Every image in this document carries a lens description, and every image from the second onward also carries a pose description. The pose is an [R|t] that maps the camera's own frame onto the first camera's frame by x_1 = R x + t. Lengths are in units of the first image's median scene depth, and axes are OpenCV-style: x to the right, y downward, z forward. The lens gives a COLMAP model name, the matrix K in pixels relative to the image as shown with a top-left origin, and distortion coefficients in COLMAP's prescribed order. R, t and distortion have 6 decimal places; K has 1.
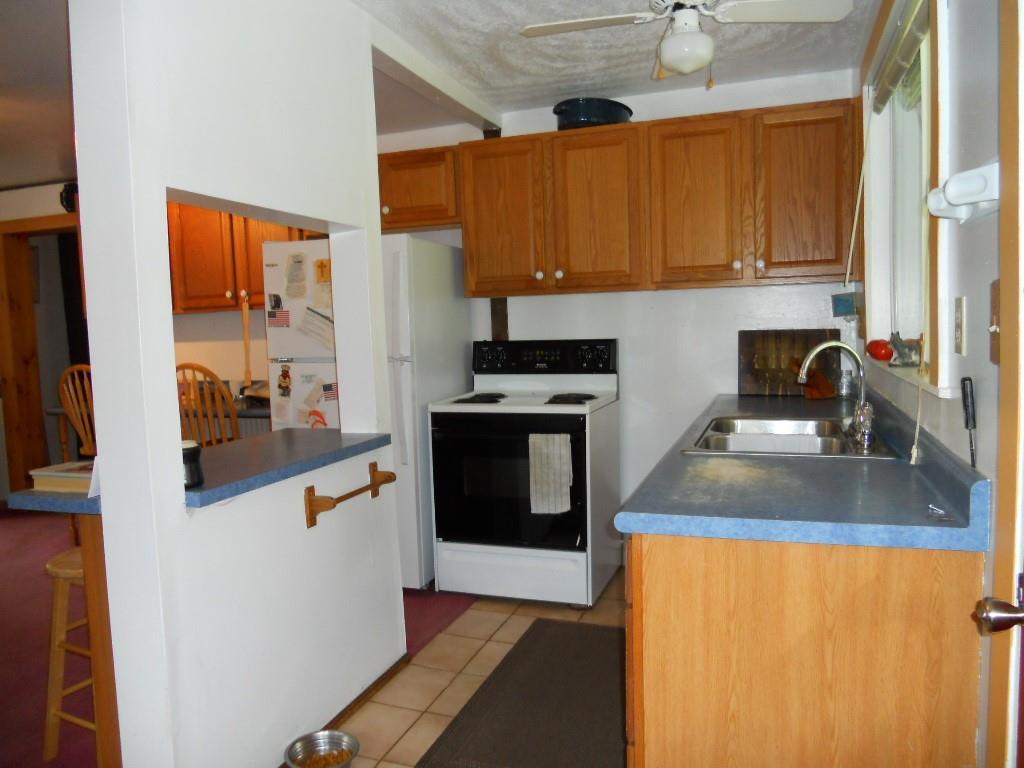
lens RADIAL K [[777.5, 0, 505.2], [0, 777.5, 385.4], [0, 0, 1]] dist [-0.025657, -0.009596]
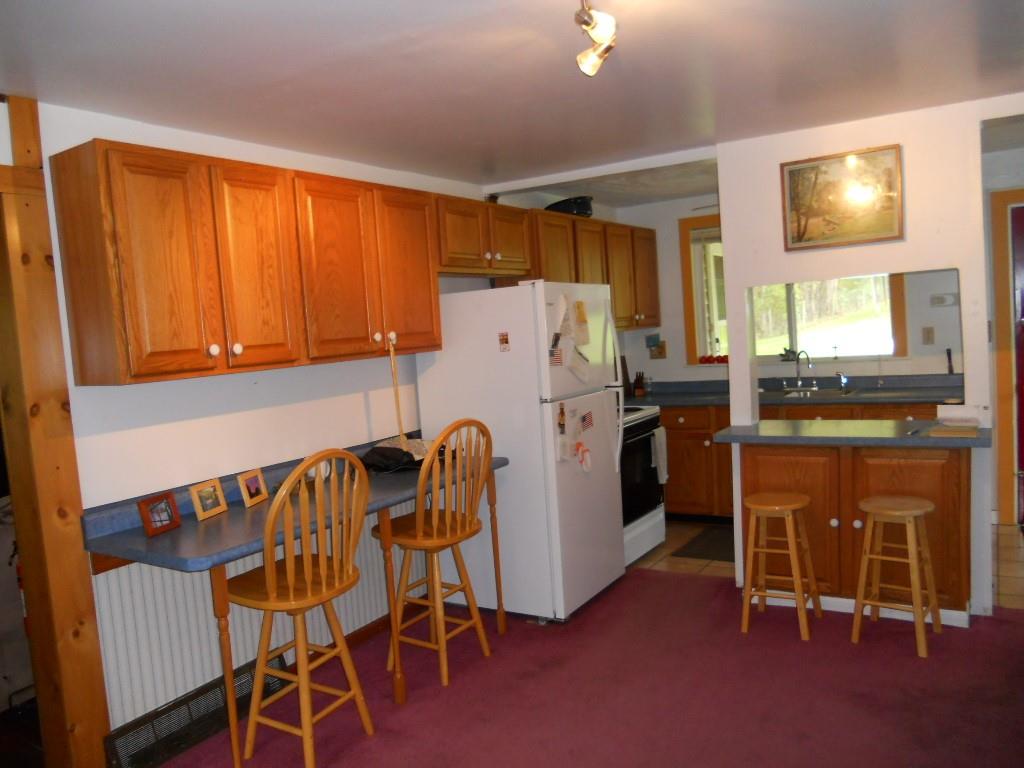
lens RADIAL K [[777.5, 0, 505.2], [0, 777.5, 385.4], [0, 0, 1]] dist [-0.025657, -0.009596]
pose [[0.232904, -0.054016, 0.970999, -1.265037], [0.138878, 0.990070, 0.021766, -0.079705], [-0.962532, 0.129781, 0.238093, 0.809092]]
